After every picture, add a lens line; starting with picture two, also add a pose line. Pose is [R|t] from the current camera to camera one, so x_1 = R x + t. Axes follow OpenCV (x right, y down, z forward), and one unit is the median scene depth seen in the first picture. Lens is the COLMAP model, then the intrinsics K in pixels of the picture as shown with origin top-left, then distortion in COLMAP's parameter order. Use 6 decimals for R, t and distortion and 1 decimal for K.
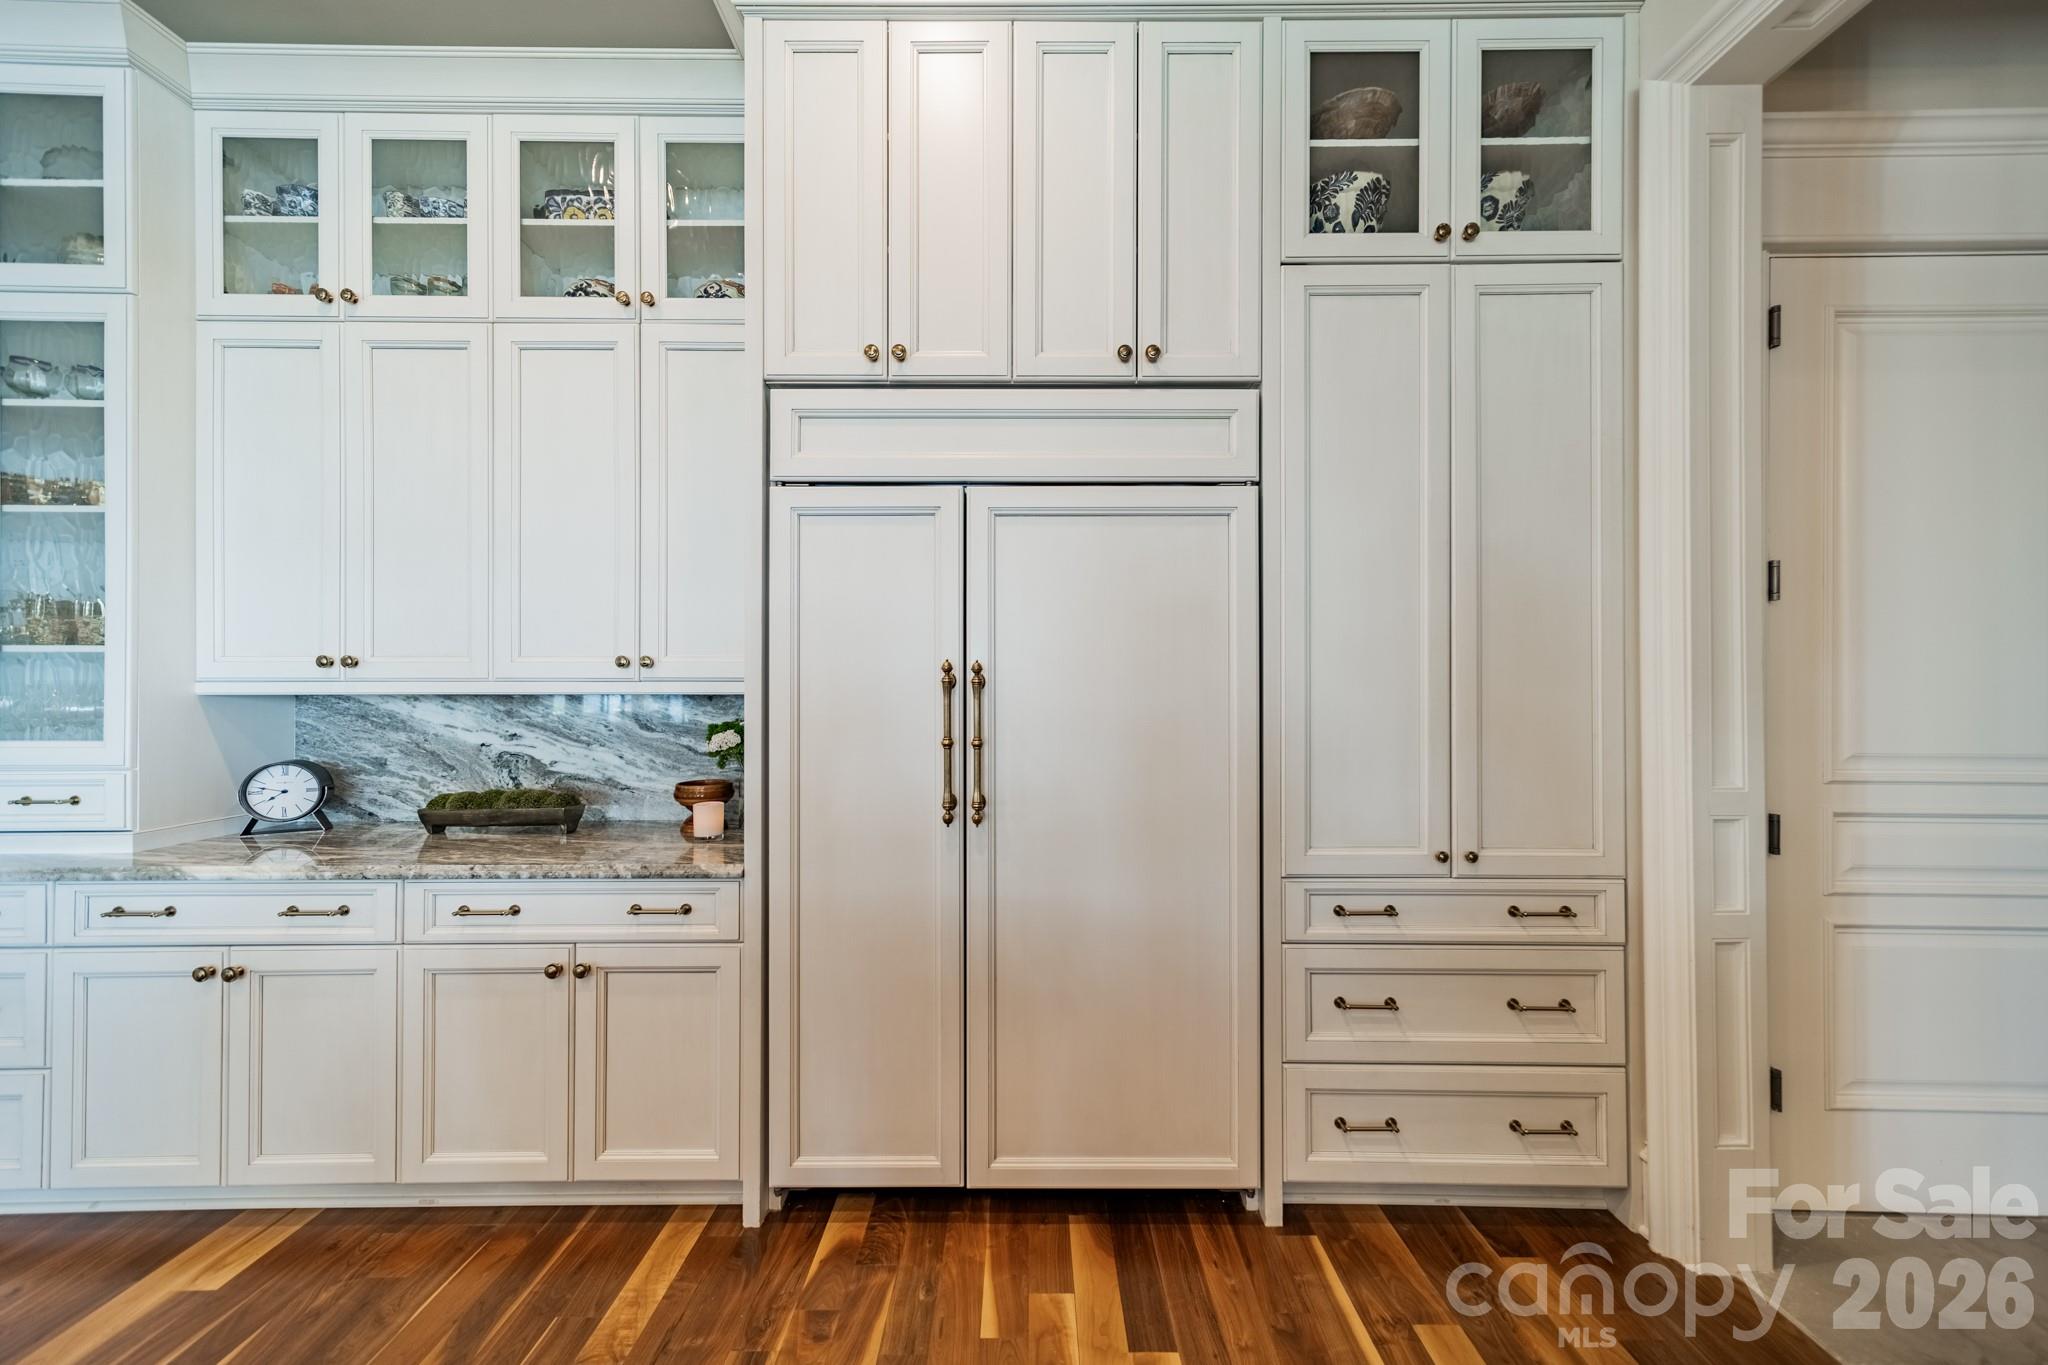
lens RADIAL K [[723.2, 0, 1032.3], [0, 723.2, 682.2], [0, 0, 1]] dist [0.006867, -0.000041]
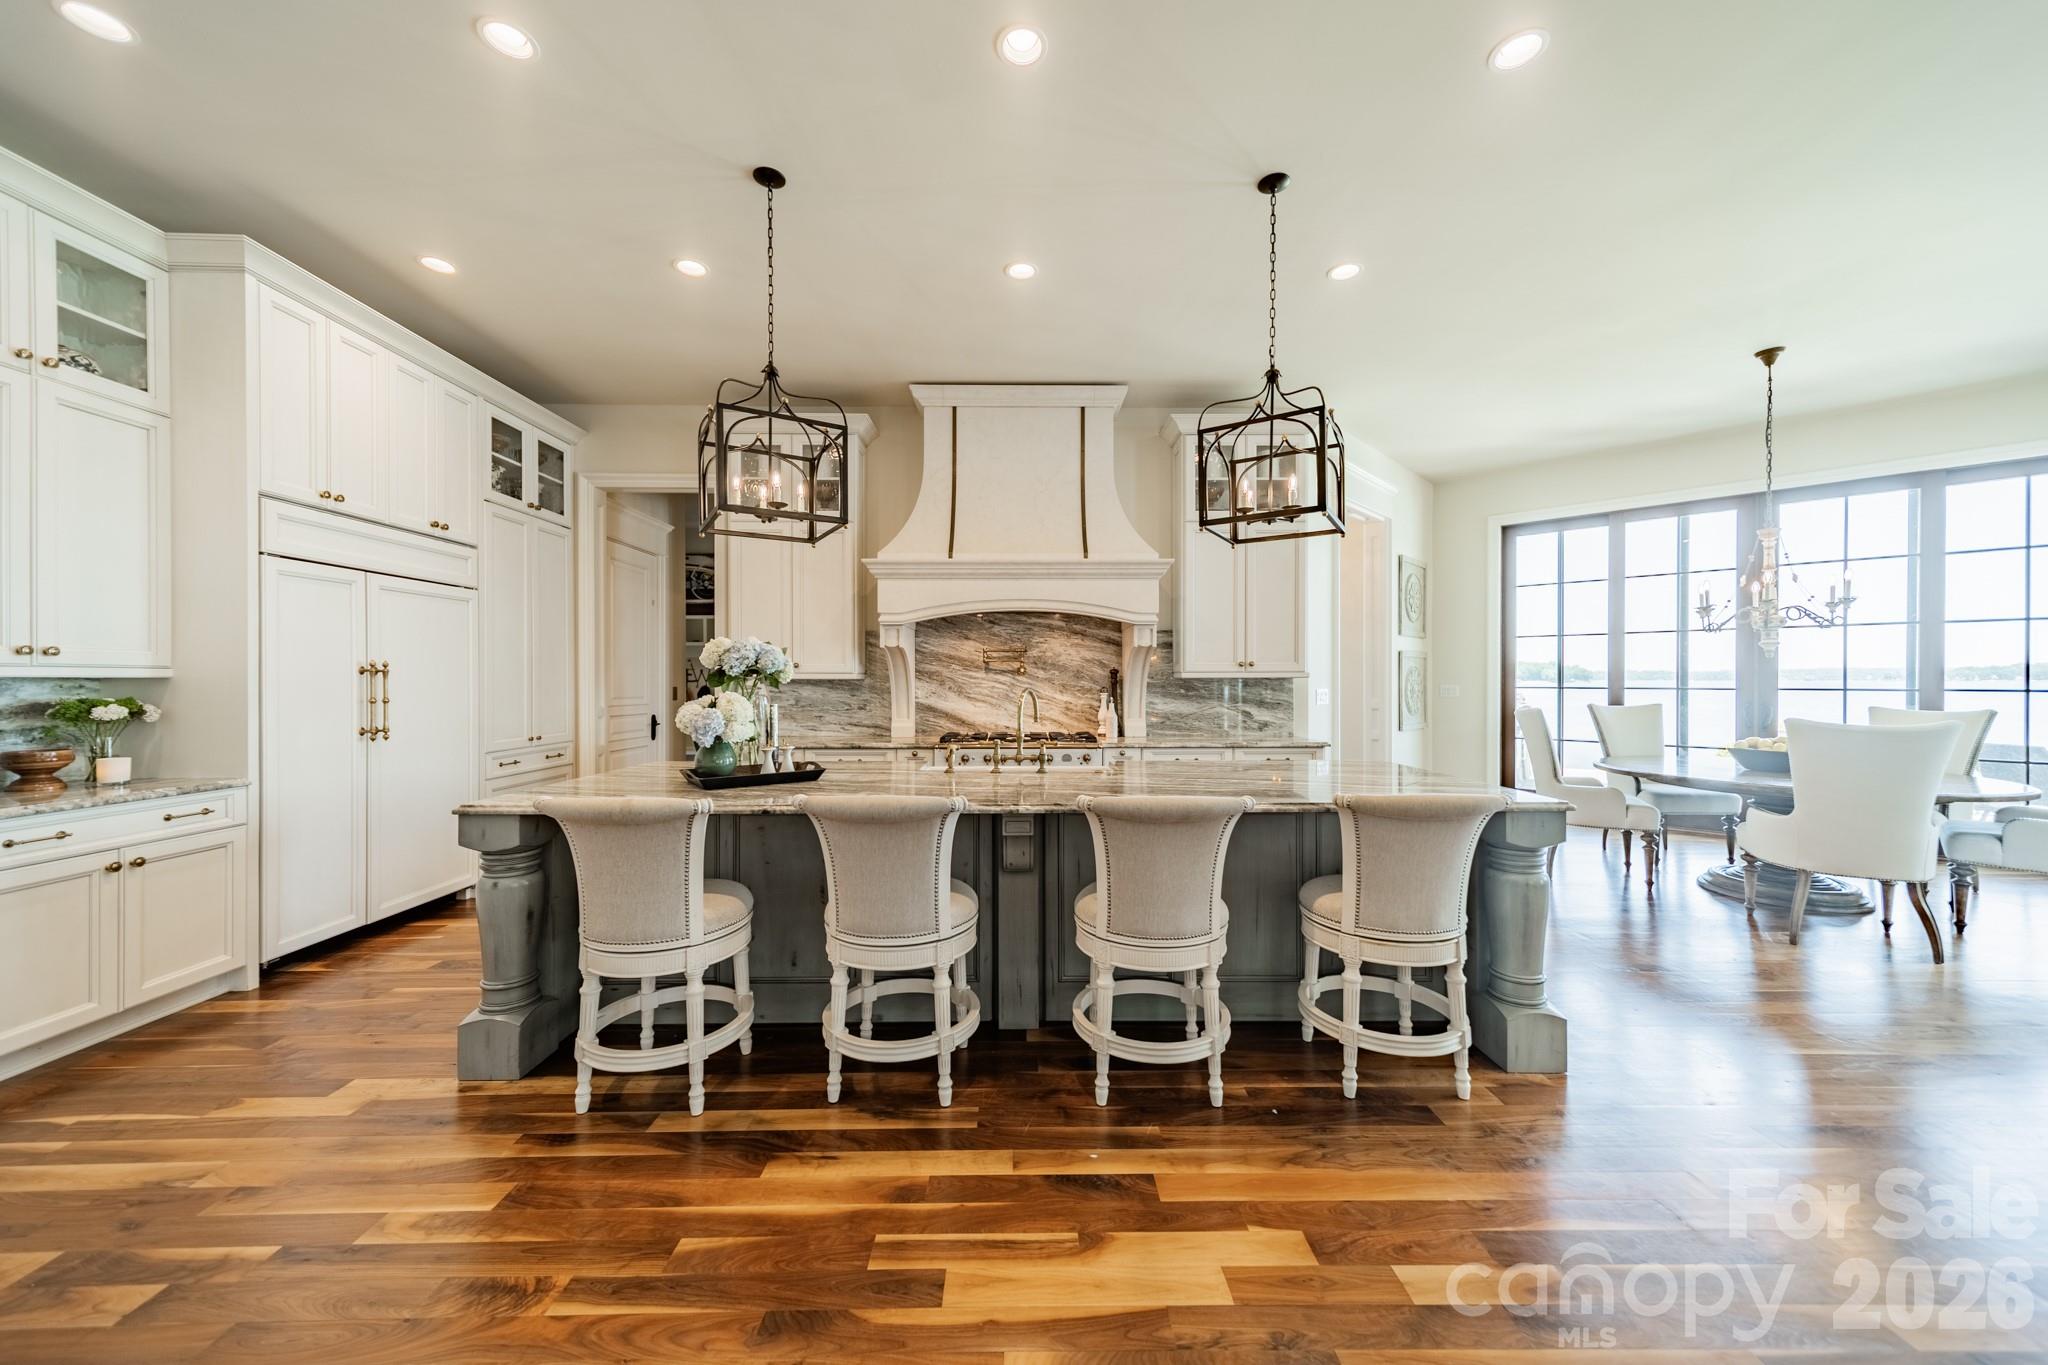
lens RADIAL K [[723.2, 0, 1028.2], [0, 723.2, 681.3], [0, 0, 1]] dist [0.006867, -0.000041]
pose [[-0.012679, -0.000875, 0.999919, -2.110525], [-0.004536, 0.999989, 0.000818, 0.017719], [-0.999909, -0.004525, -0.012683, -0.788800]]
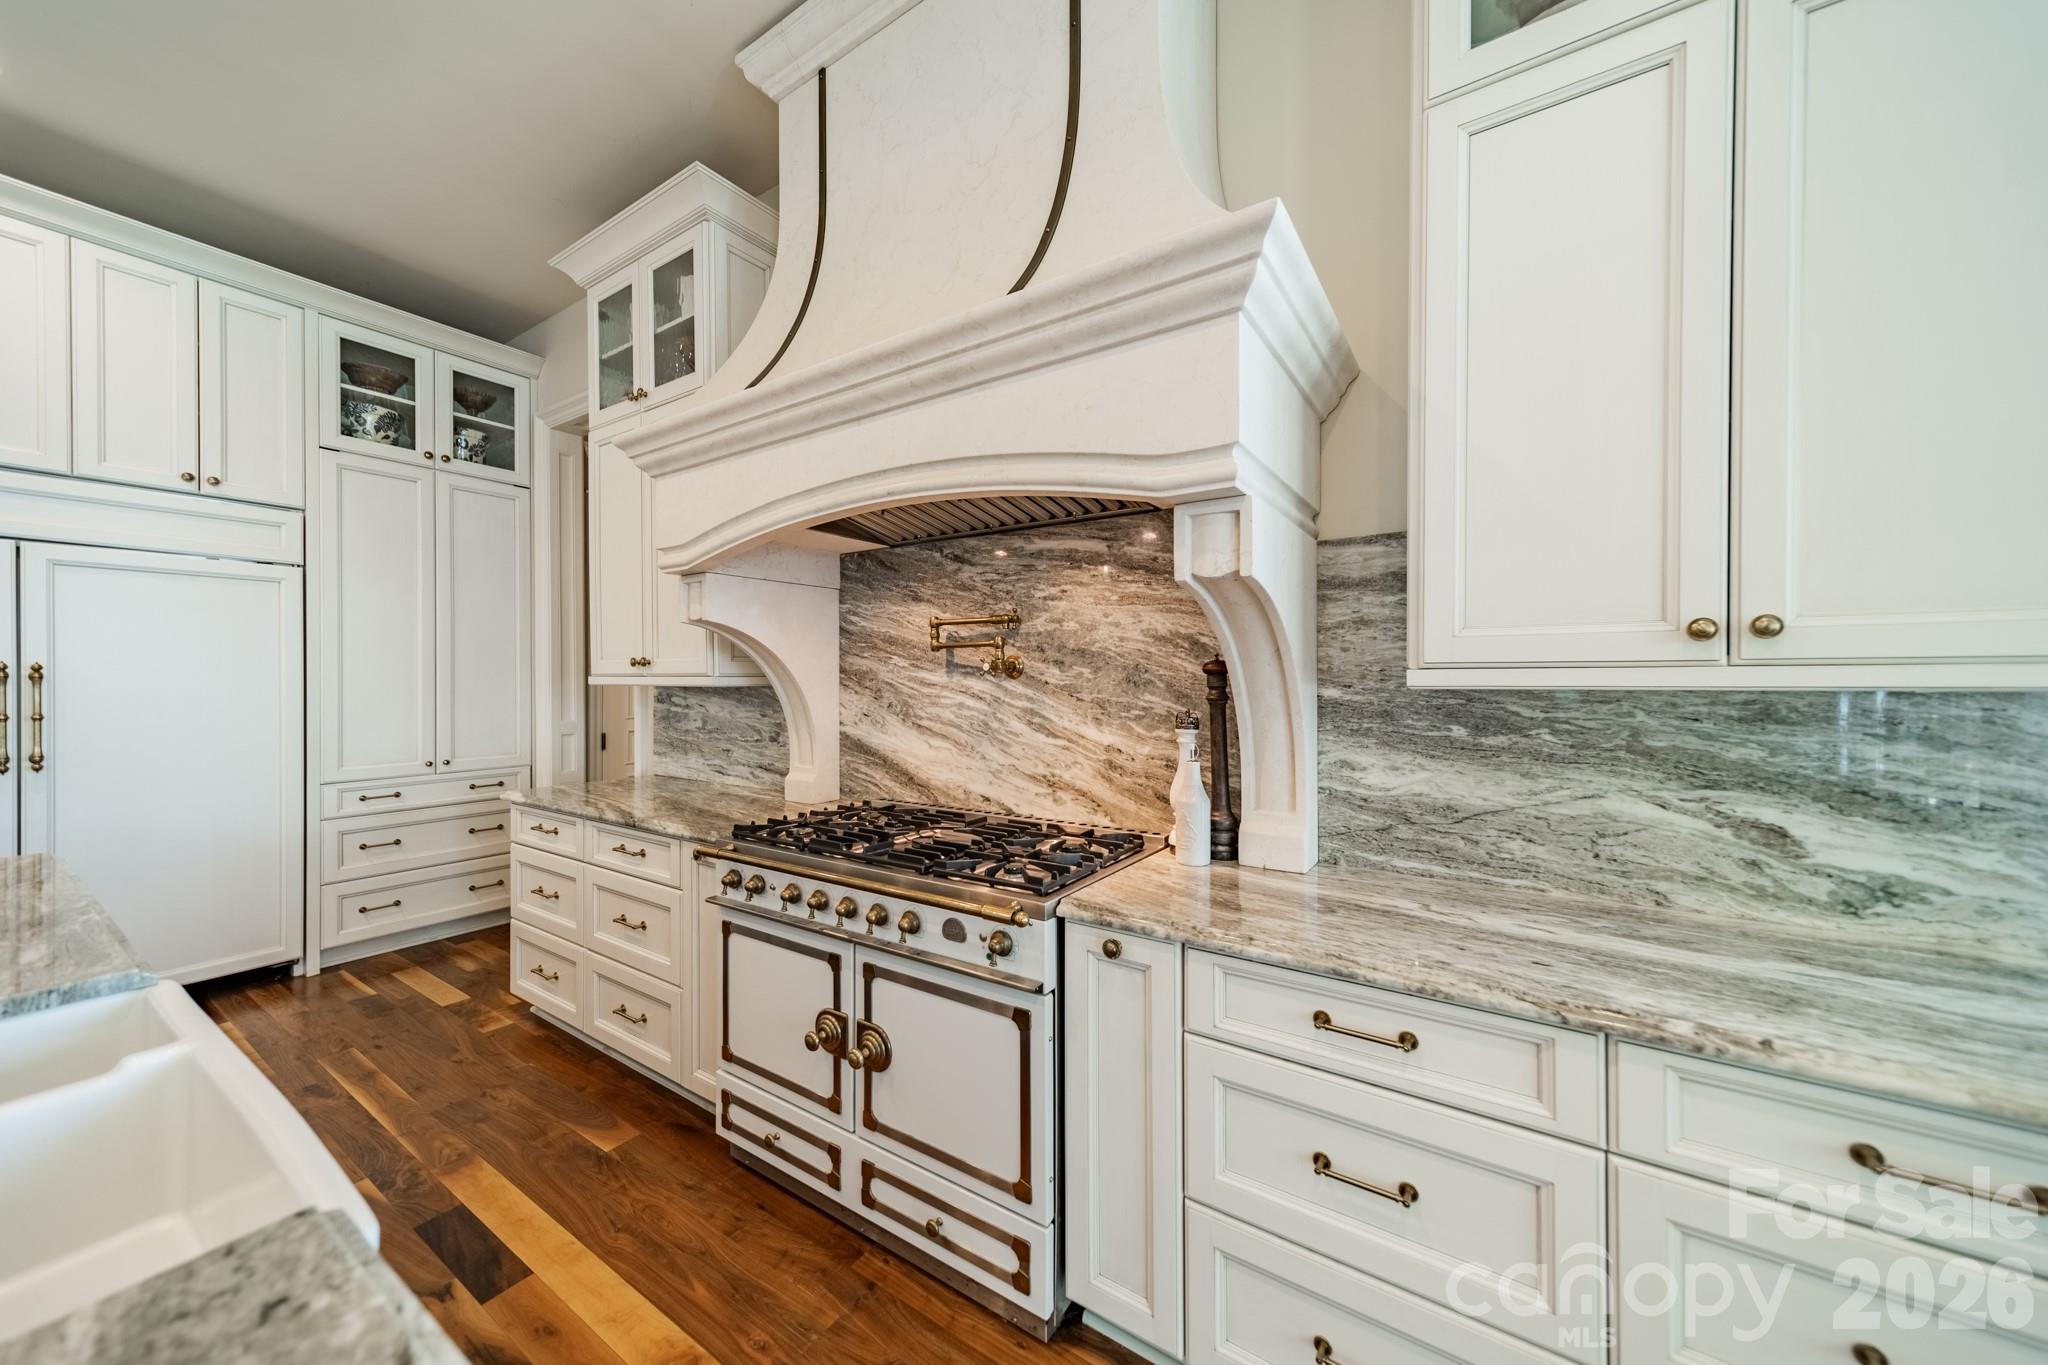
lens RADIAL K [[723.2, 0, 1028.5], [0, 723.2, 682.3], [0, 0, 1]] dist [0.006867, -0.000041]
pose [[0.553467, -0.001849, 0.832869, -0.196282], [-0.004100, 0.999979, 0.004944, -0.003850], [-0.832861, -0.006151, 0.553448, -1.501478]]
